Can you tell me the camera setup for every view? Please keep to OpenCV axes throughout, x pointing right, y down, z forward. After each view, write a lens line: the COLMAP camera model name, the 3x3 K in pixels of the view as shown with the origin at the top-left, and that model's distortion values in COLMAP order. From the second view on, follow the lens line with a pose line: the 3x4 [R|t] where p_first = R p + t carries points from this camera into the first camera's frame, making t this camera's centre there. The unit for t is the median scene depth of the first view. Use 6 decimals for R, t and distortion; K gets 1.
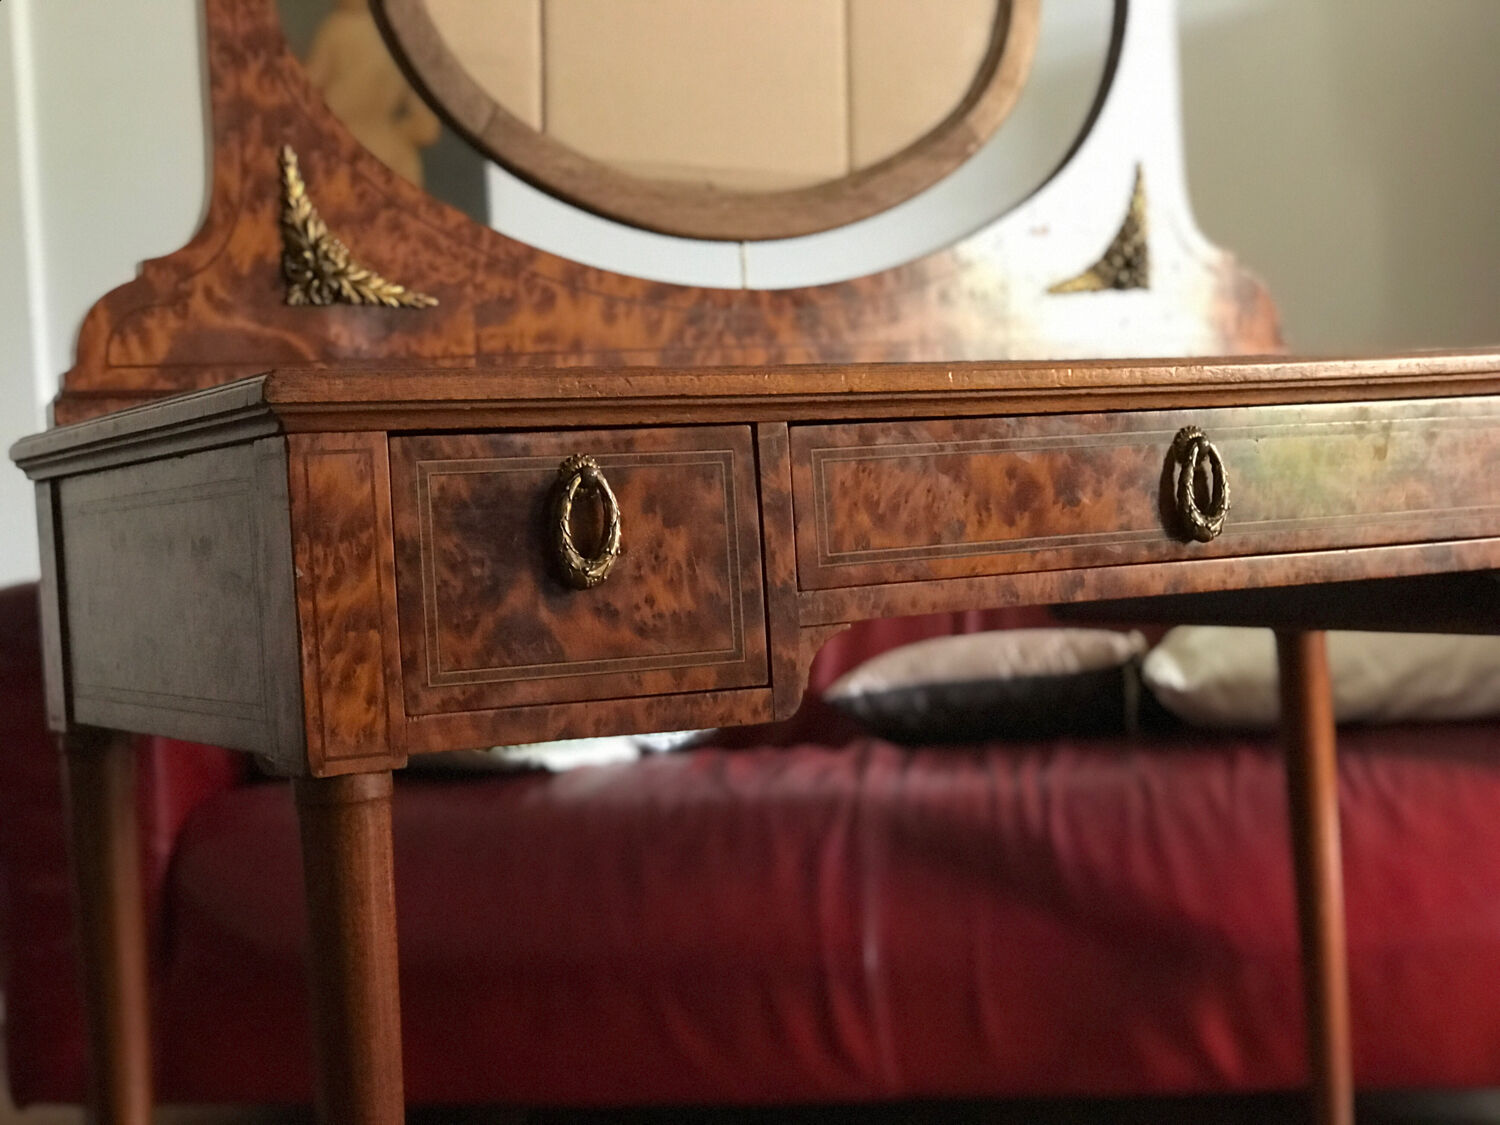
lens RADIAL K [[2478.4, 0, 750.0], [0, 2478.4, 562.5], [0, 0, 1]] dist [-0.038997, 0.372306]
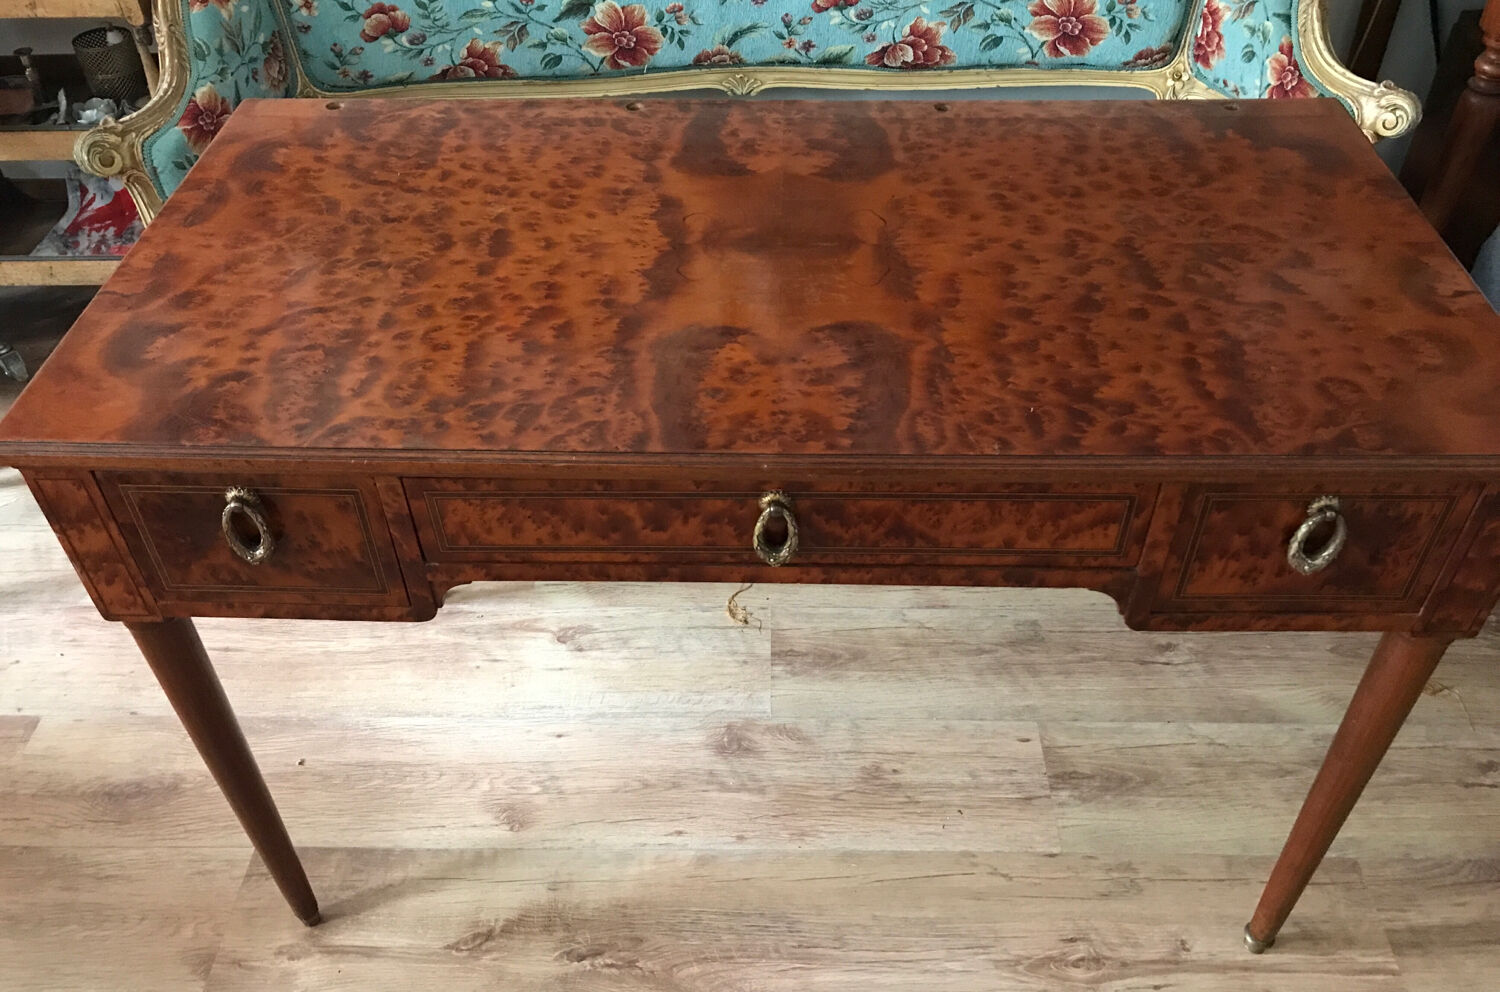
lens RADIAL K [[1234.2, 0, 744.0], [0, 1234.2, 506.1], [0, 0, 1]] dist [0.064916, -0.110484]
pose [[0.863415, 0.373354, -0.339296, 0.322227], [-0.046919, 0.729057, 0.682843, -0.402087], [0.502308, -0.573657, 0.646996, 0.506605]]
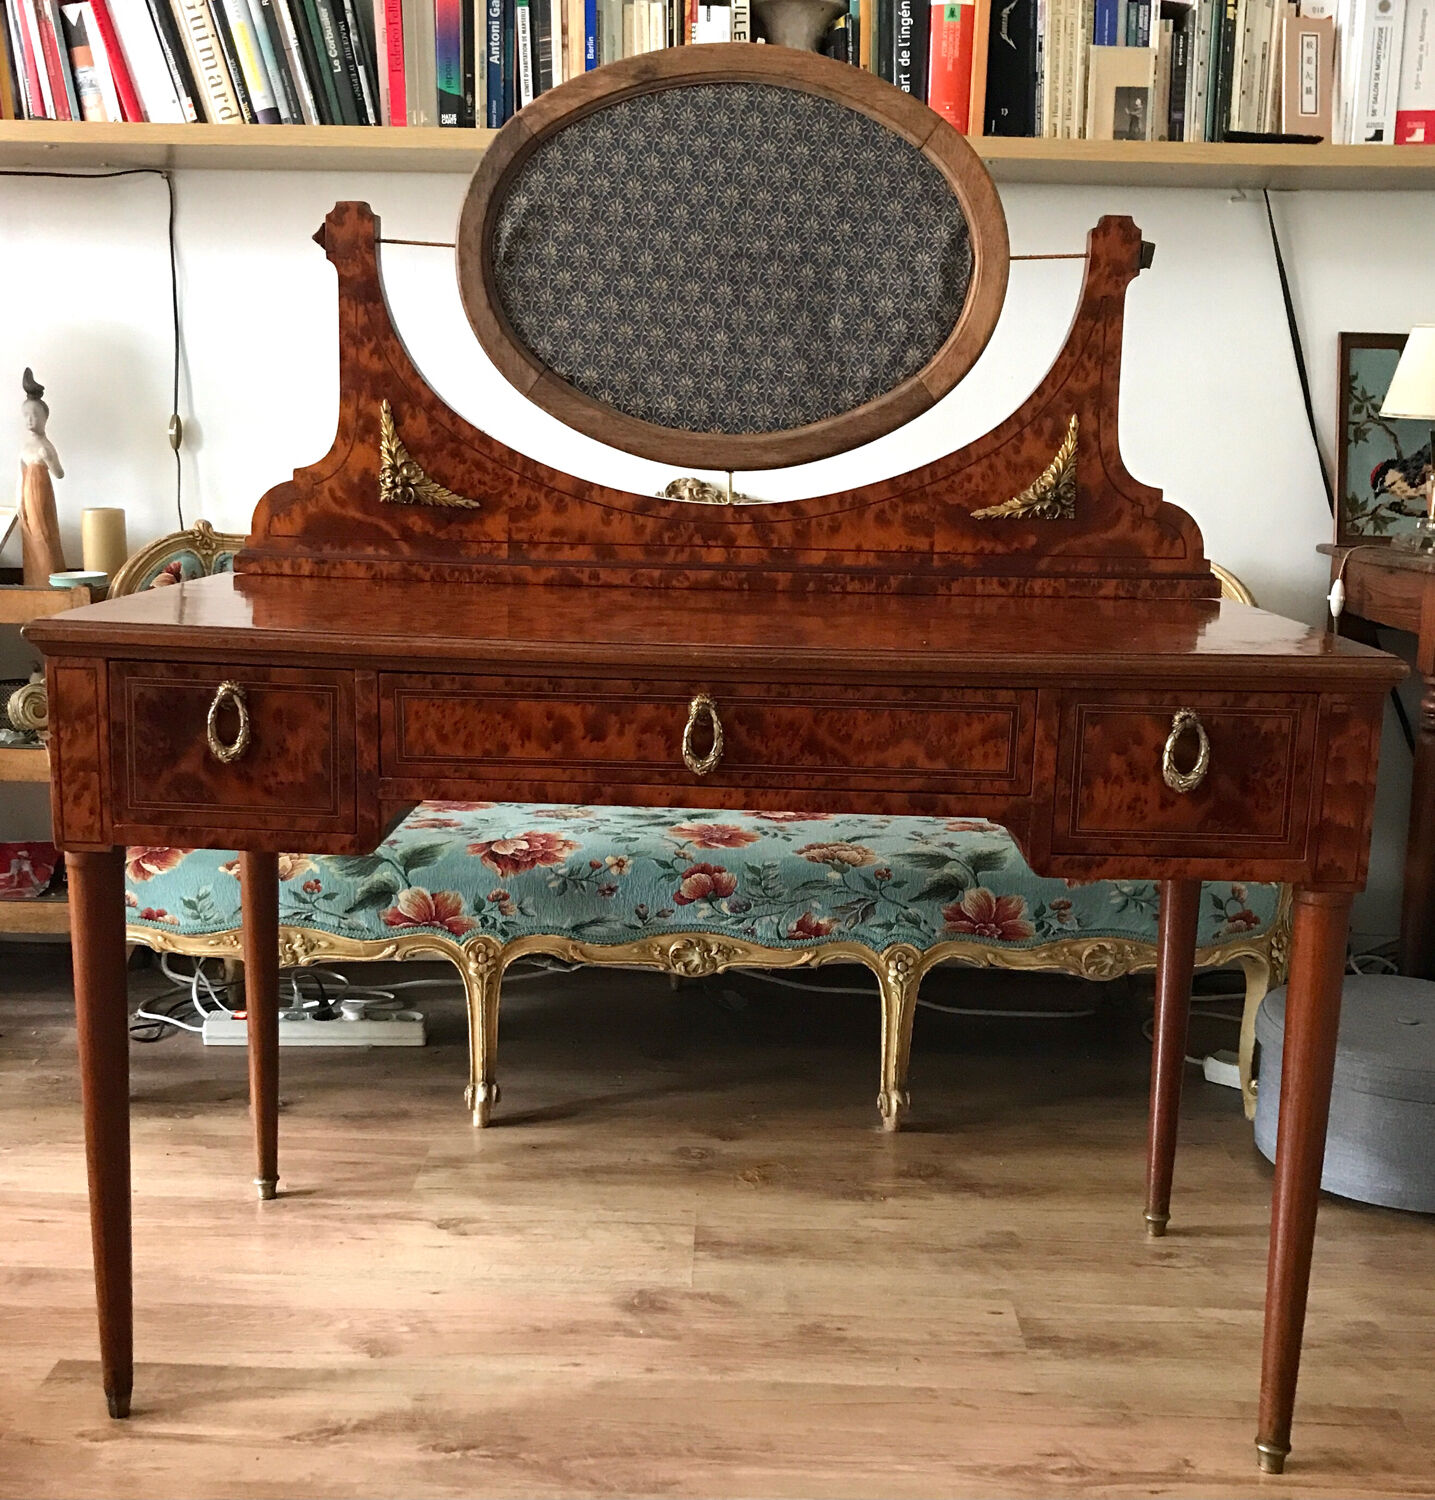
lens RADIAL K [[1794.5, 0, 698.2], [0, 1794.5, 795.4], [0, 0, 1]] dist [0.145835, -0.603833]
pose [[0.856689, 0.176284, -0.484776, 0.584131], [-0.084769, 0.975128, 0.204793, -0.178108], [0.508820, -0.134351, 0.850325, 0.104614]]
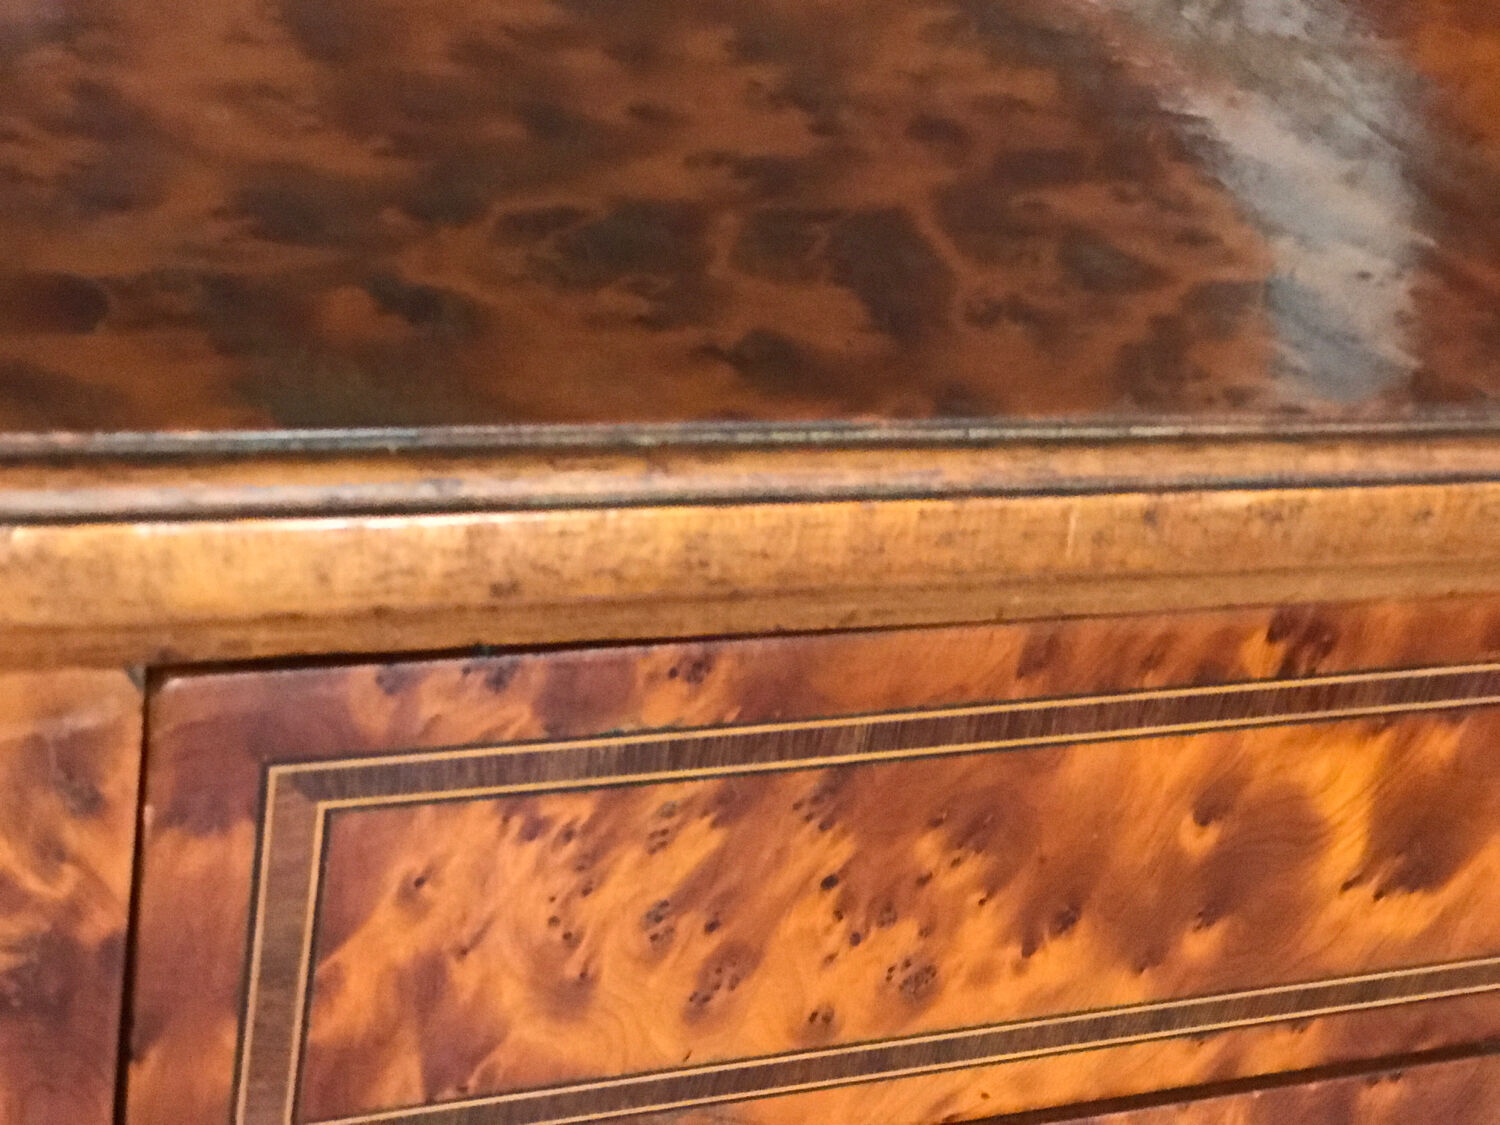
lens RADIAL K [[2478.4, 0, 750.0], [0, 2478.4, 562.5], [0, 0, 1]] dist [-0.038997, 0.372306]
pose [[0.963884, 0.266034, 0.012384, 0.044067], [-0.238556, 0.841785, 0.484241, -0.131100], [0.118400, -0.469707, 0.874847, 0.657064]]
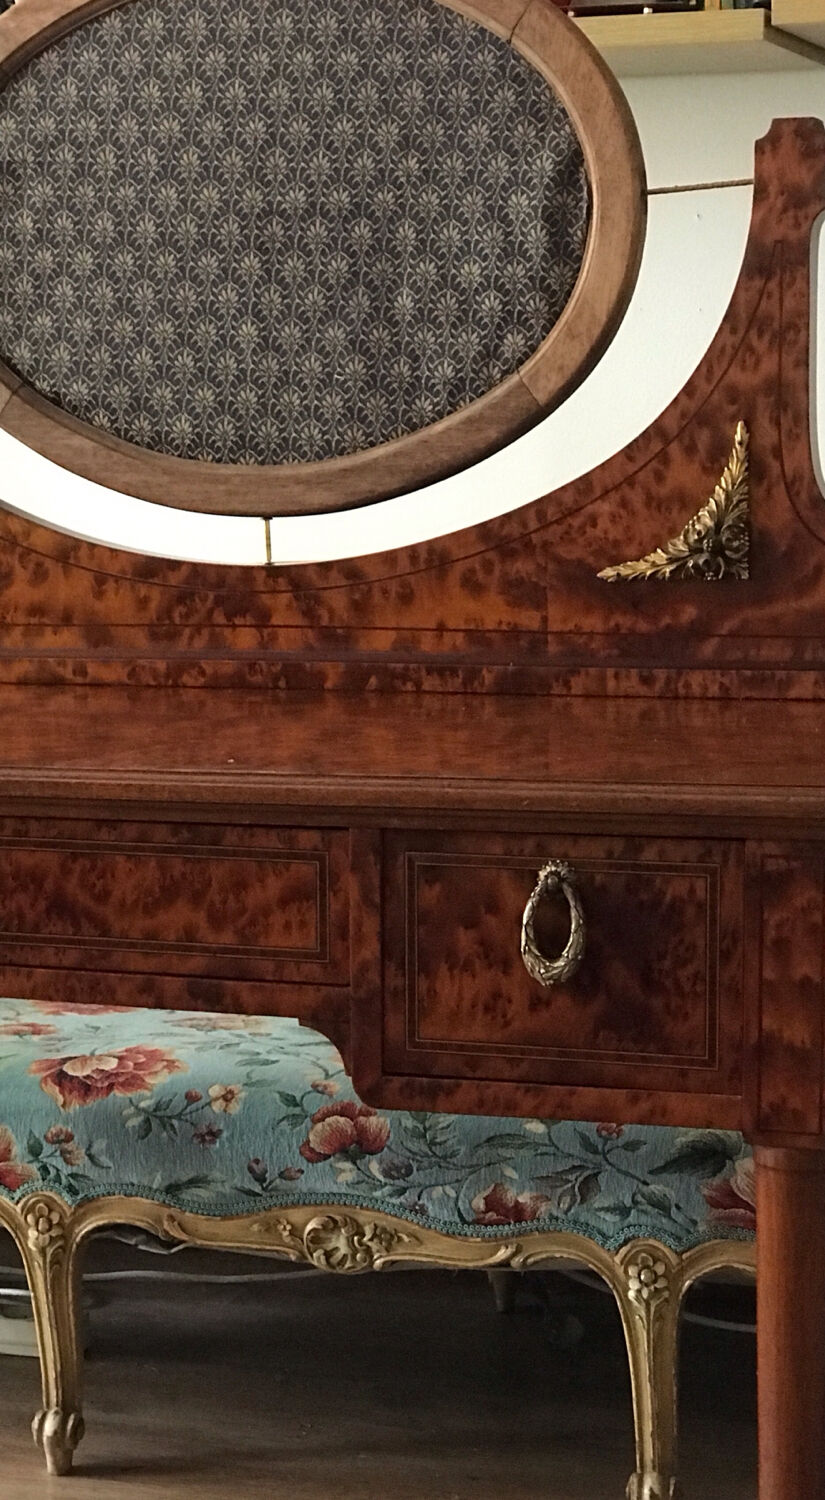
lens RADIAL K [[2953.3, 0, 286.5], [0, 2953.3, 851.9], [0, 0, 1]] dist [-0.192772, 2.039892]
pose [[0.633562, 0.155036, -0.757999, 1.017820], [-0.044064, 0.985358, 0.164708, -0.215329], [0.772436, -0.070952, 0.631116, 0.305753]]
